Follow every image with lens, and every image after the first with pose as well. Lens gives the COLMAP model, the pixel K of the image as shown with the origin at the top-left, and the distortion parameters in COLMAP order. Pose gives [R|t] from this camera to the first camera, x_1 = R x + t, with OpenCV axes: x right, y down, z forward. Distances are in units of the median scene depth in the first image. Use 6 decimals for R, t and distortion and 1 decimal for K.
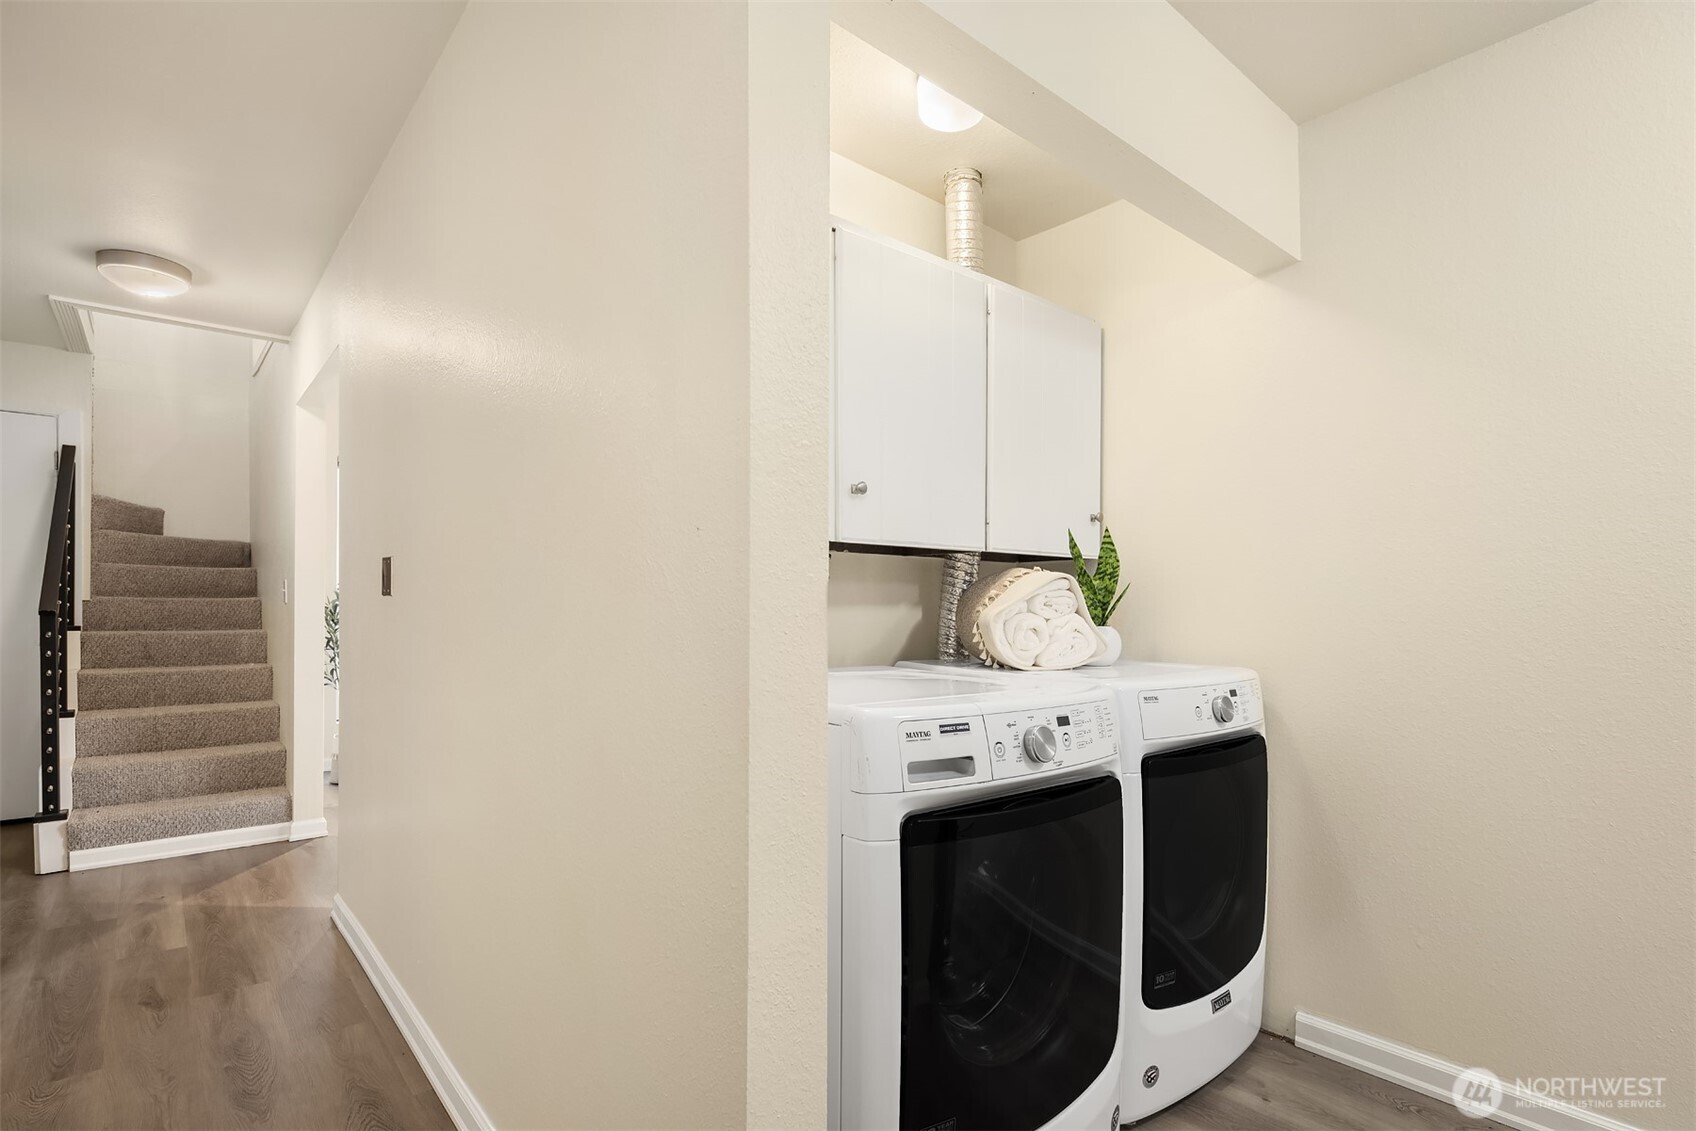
lens RADIAL K [[819.2, 0, 859.5], [0, 819.2, 593.2], [0, 0, 1]] dist [-0.001100, -0.000004]
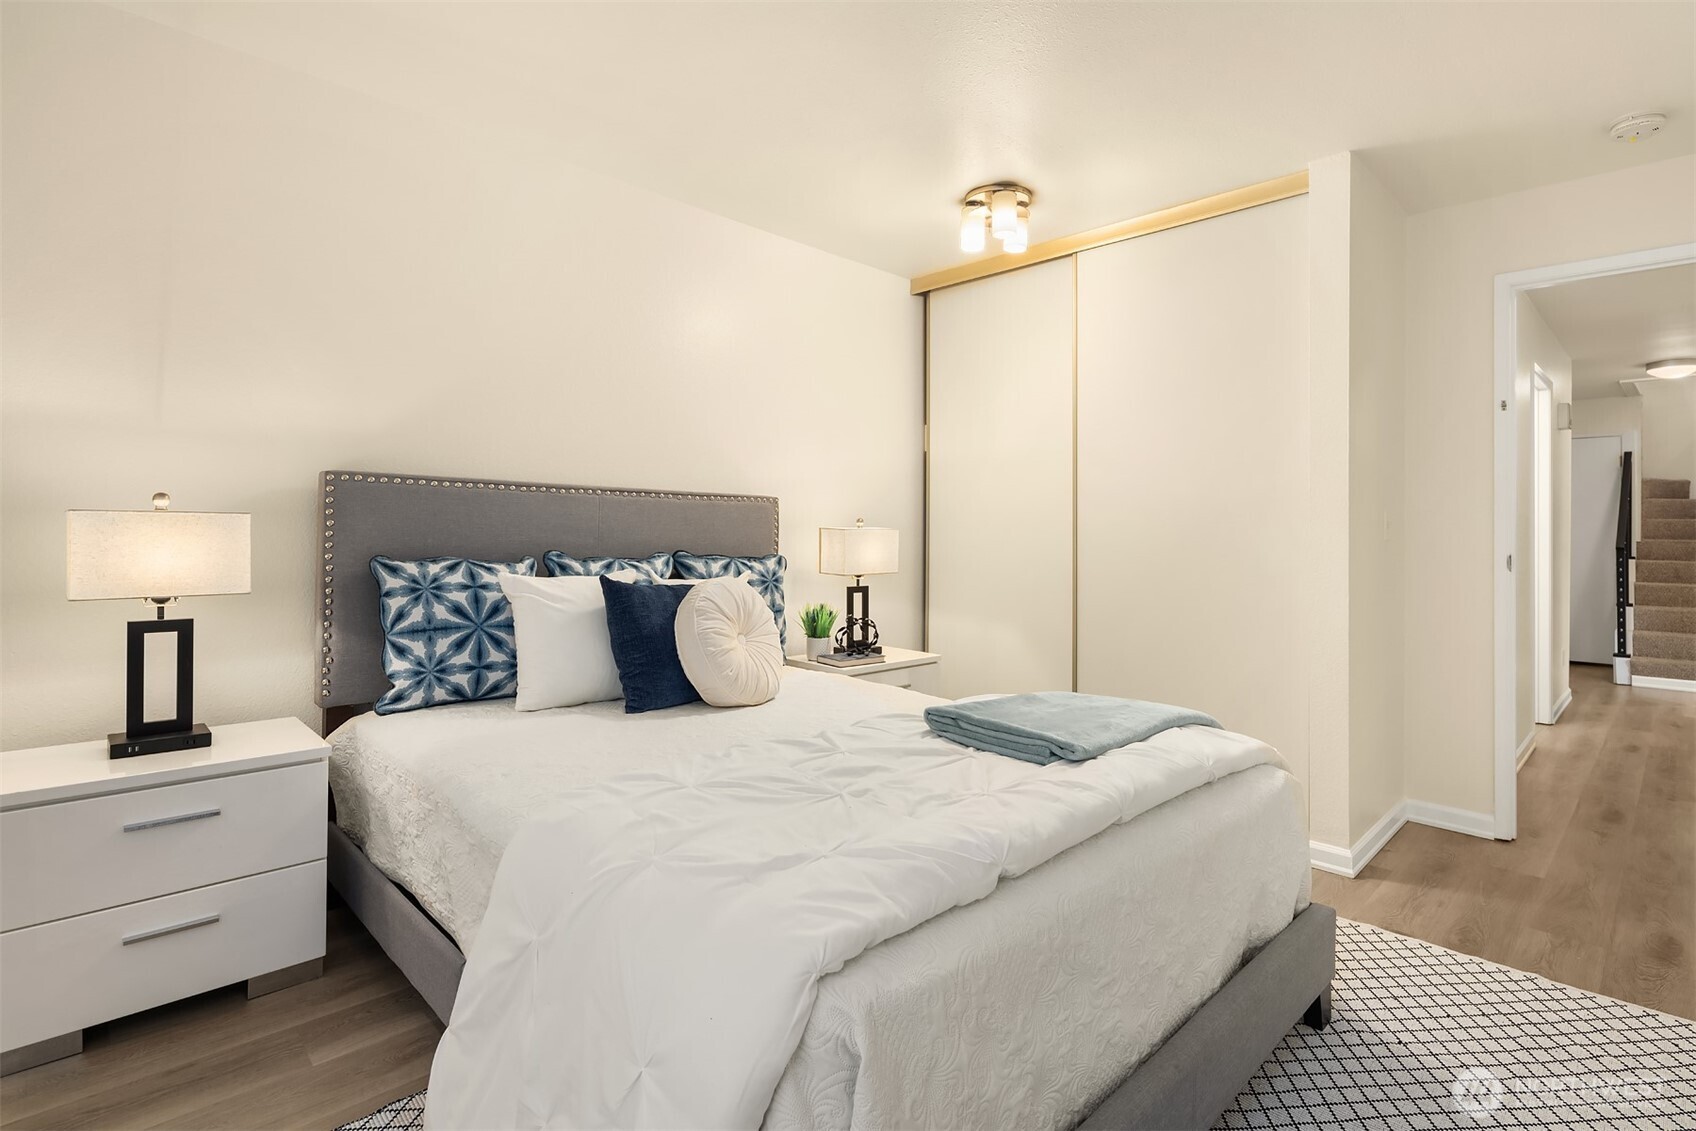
lens RADIAL K [[819.2, 0, 857.8], [0, 819.2, 551.5], [0, 0, 1]] dist [-0.001100, -0.000004]
pose [[0.058378, 0.007806, -0.998264, 0.720621], [0.013071, 0.999878, 0.008583, -0.007638], [0.998209, -0.013549, 0.058269, -0.787791]]
